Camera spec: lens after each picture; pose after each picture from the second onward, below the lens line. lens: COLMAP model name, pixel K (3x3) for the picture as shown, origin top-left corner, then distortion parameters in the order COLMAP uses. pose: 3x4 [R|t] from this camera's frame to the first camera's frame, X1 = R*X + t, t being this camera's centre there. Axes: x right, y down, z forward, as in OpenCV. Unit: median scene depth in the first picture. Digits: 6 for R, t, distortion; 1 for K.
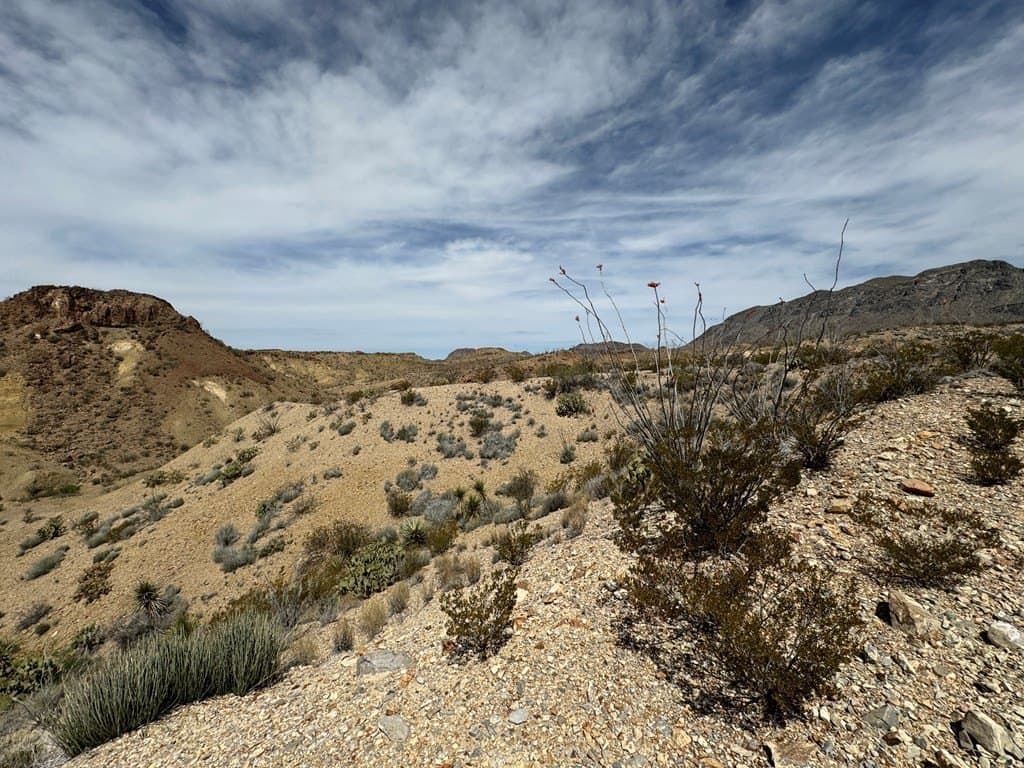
lens RADIAL K [[407.1, 0, 511.6], [0, 407.1, 385.5], [0, 0, 1]] dist [-0.001274, 0.000220]
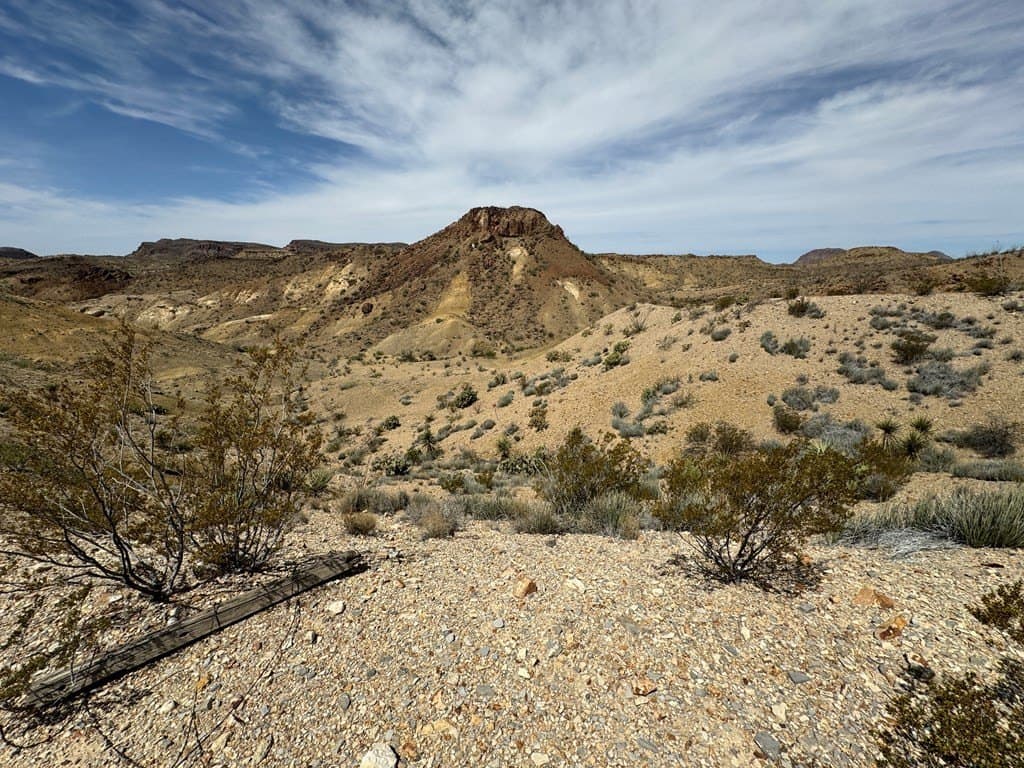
lens RADIAL K [[407.1, 0, 511.6], [0, 407.1, 385.5], [0, 0, 1]] dist [-0.001274, 0.000220]
pose [[0.734265, 0.196856, -0.649694, -0.106443], [-0.044926, 0.969026, 0.242839, 0.007640], [0.677375, -0.149120, 0.720365, -0.074686]]
